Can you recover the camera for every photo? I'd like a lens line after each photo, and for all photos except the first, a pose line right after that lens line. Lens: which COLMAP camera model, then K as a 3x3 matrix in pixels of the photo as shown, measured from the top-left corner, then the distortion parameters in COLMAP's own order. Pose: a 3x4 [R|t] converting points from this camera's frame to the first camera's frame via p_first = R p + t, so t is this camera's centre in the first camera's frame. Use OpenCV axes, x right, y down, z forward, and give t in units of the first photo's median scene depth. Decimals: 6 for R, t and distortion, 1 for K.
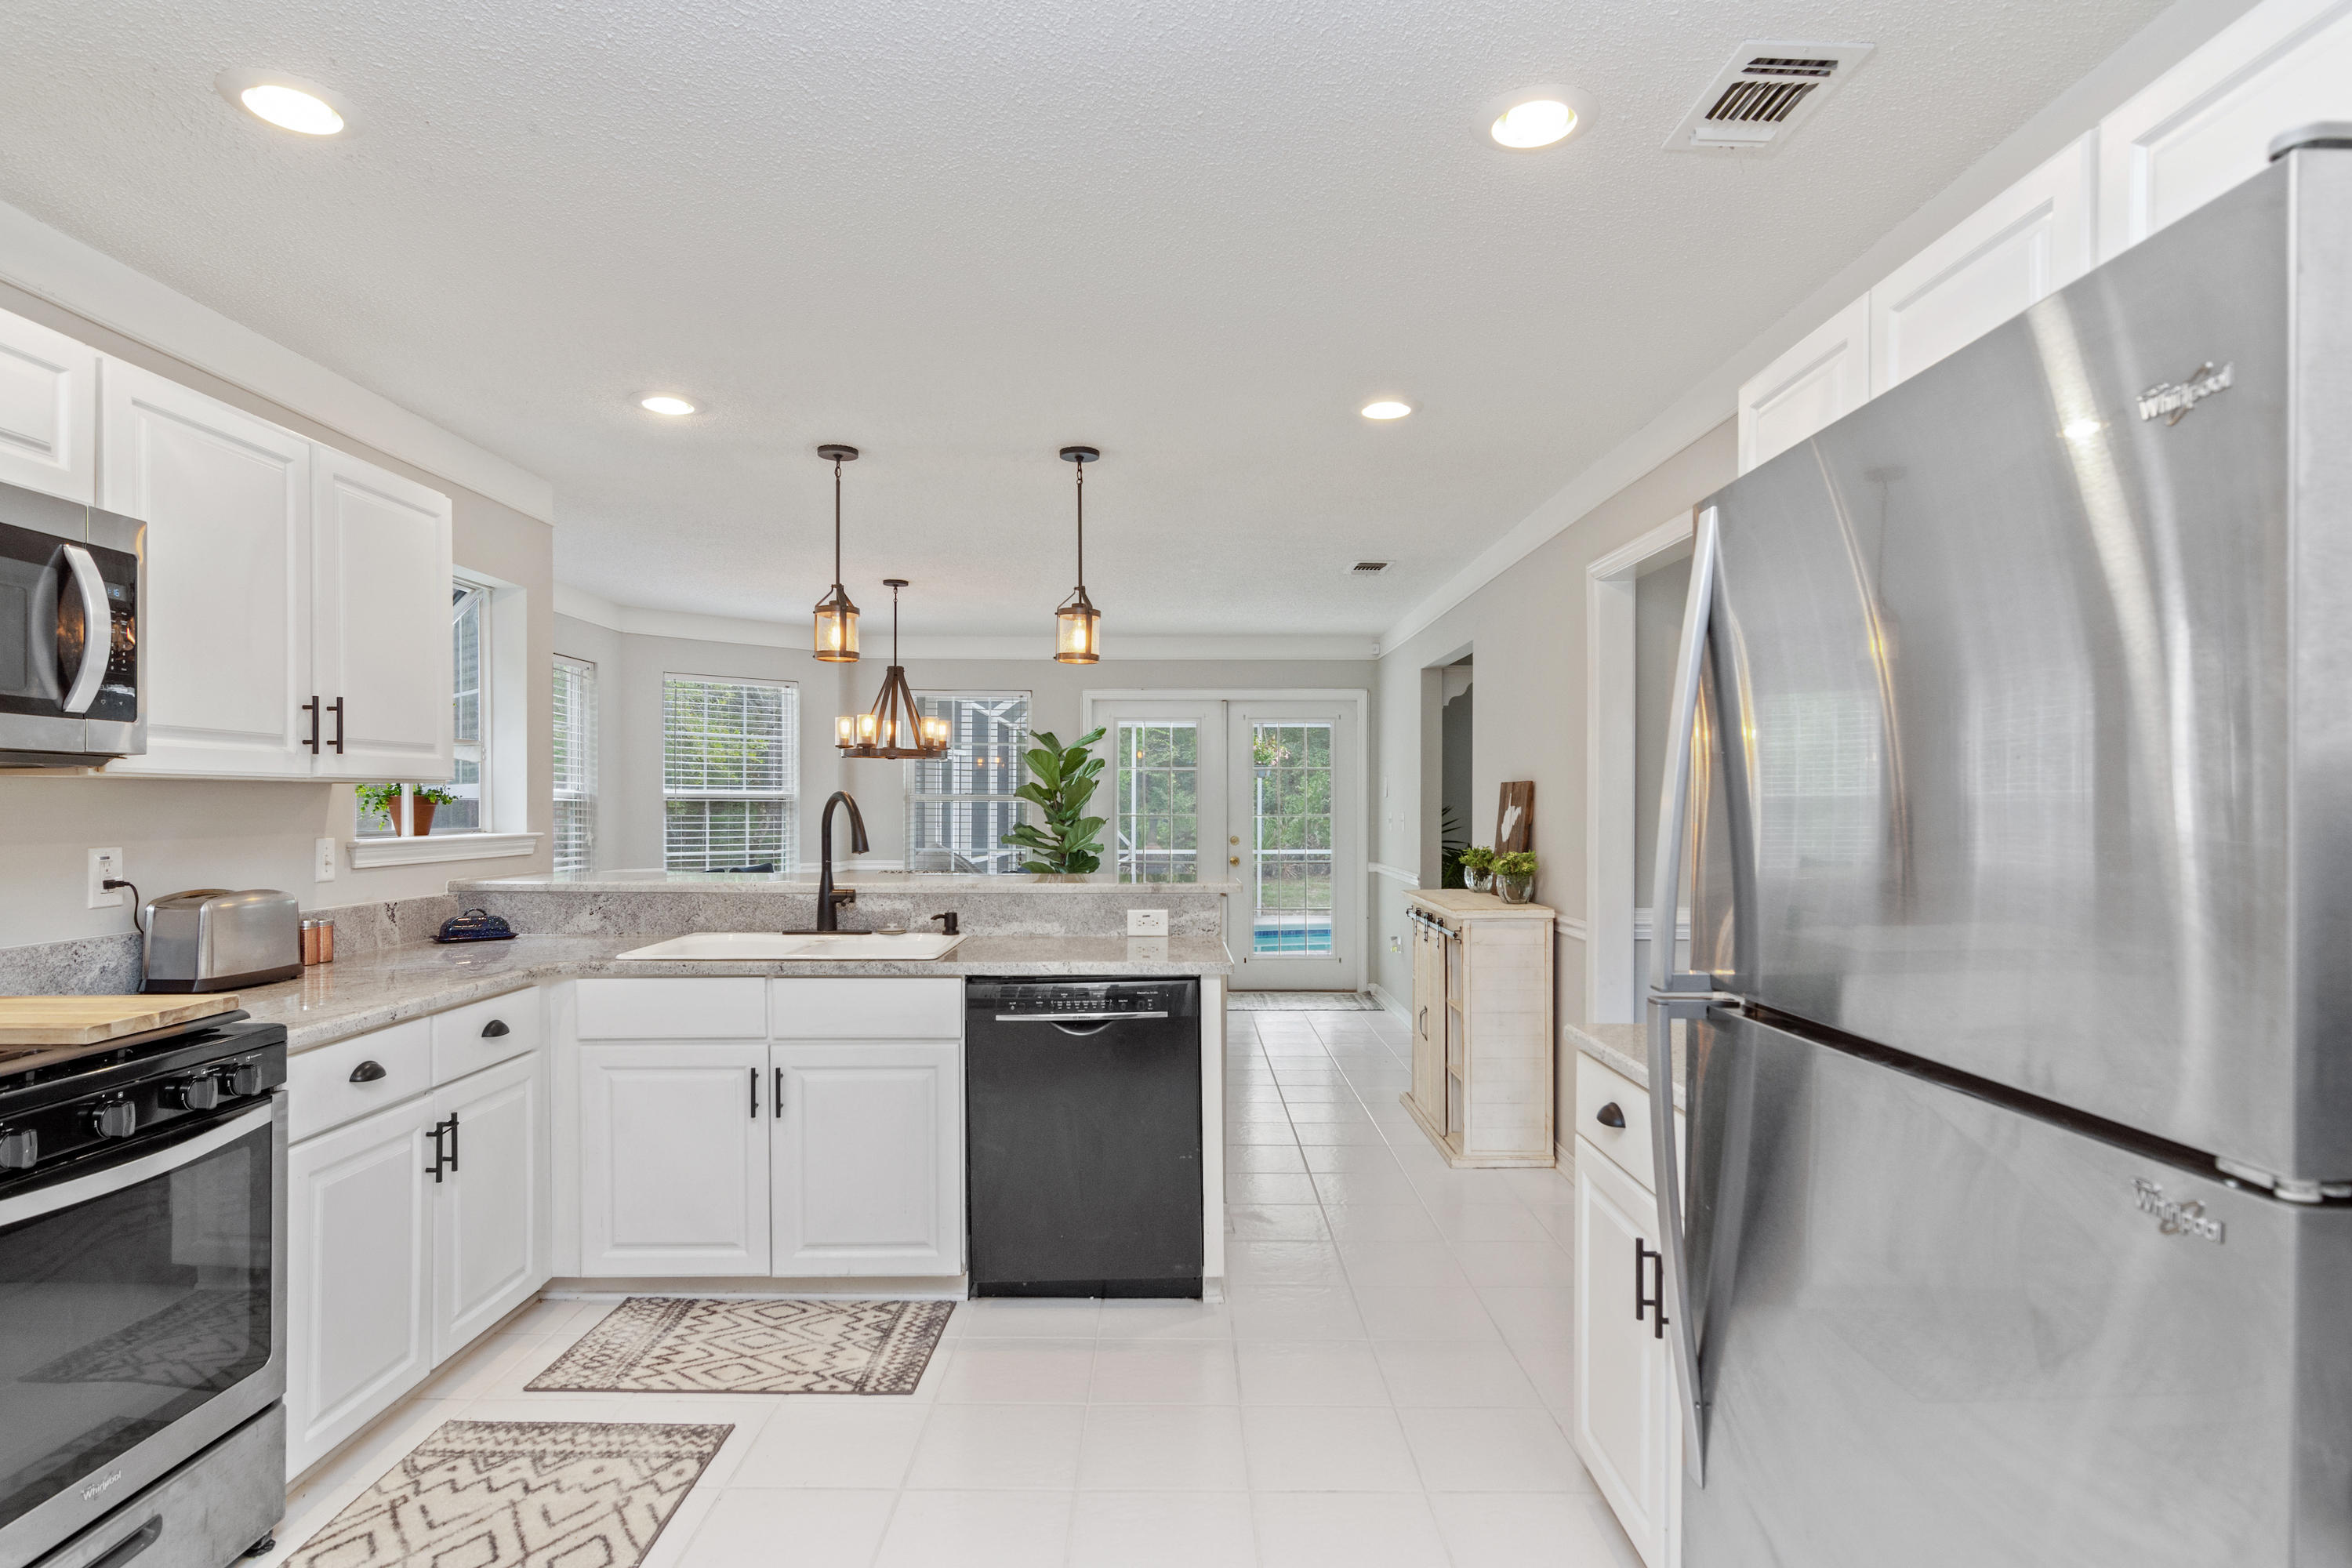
lens RADIAL K [[1239.7, 0, 1180.3], [0, 1239.7, 799.6], [0, 0, 1]] dist [-0.013438, 0.000931]
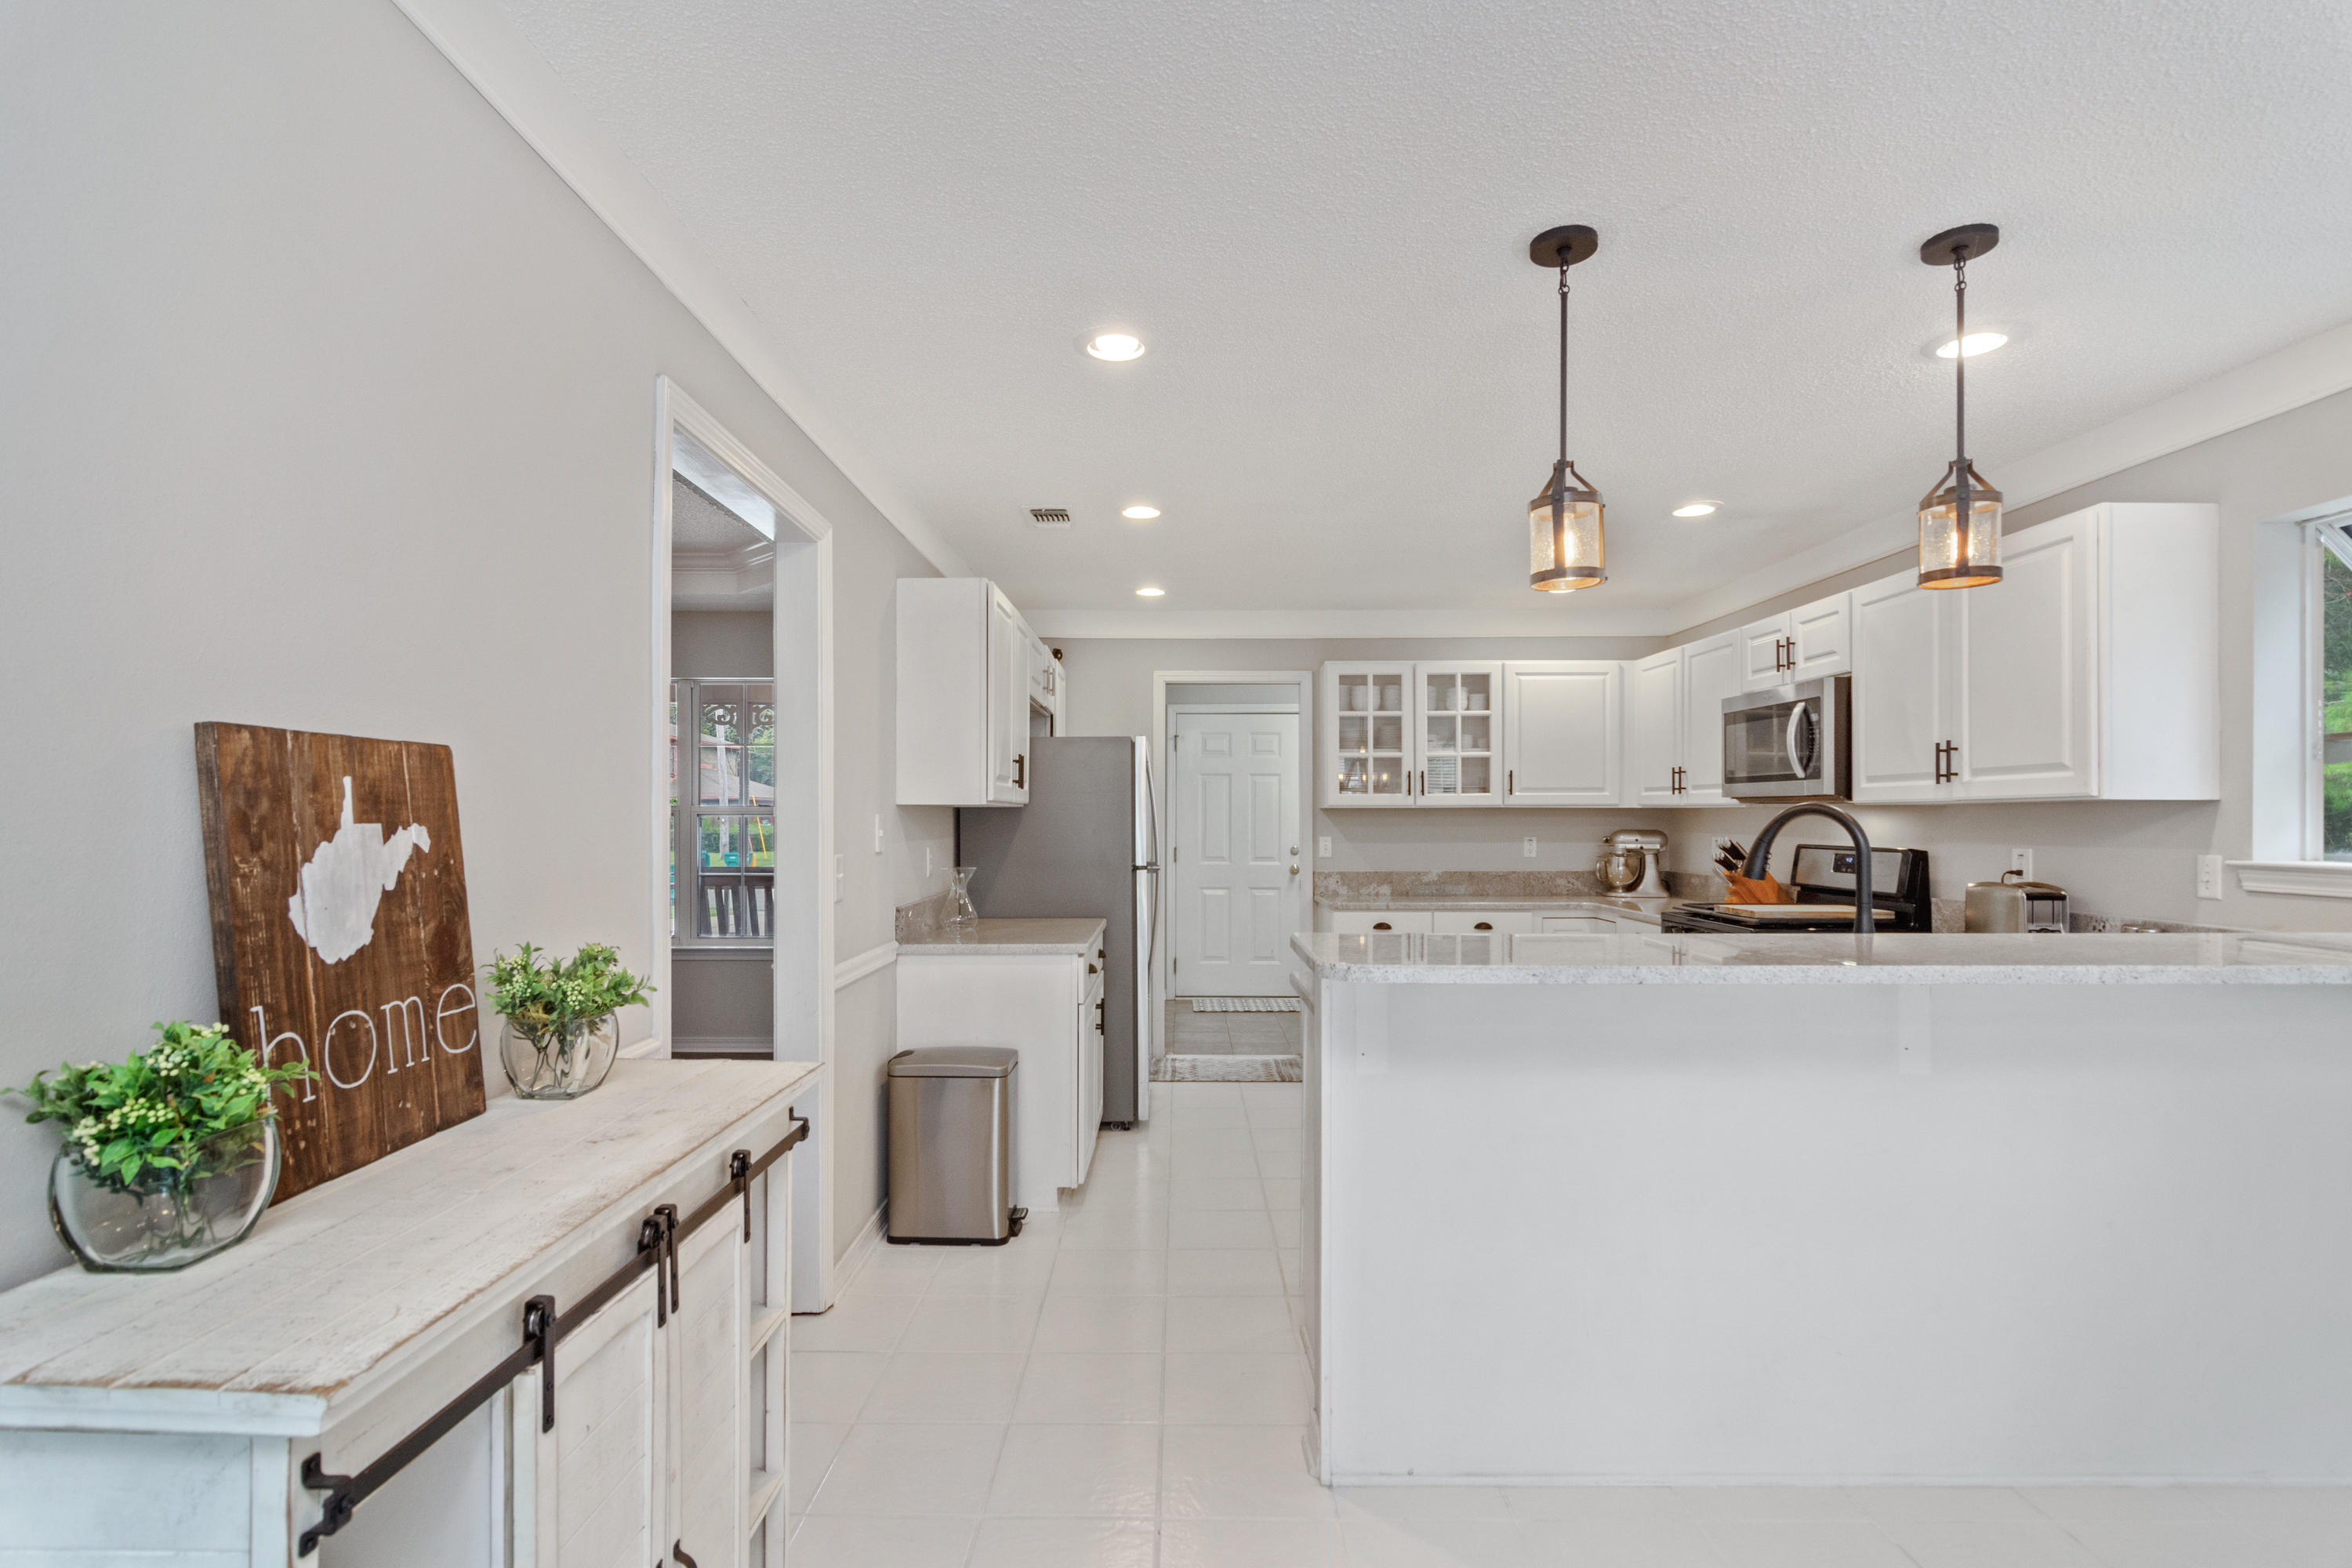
lens RADIAL K [[1118.8, 0, 1130.9], [0, 1118.8, 808.6], [0, 0, 1]] dist [-0.002169, 0.002039]
pose [[-0.999350, 0.003933, 0.035838, 0.188496], [0.003637, 0.999959, -0.008311, -0.002862], [-0.035869, -0.008175, -0.999323, 2.514541]]
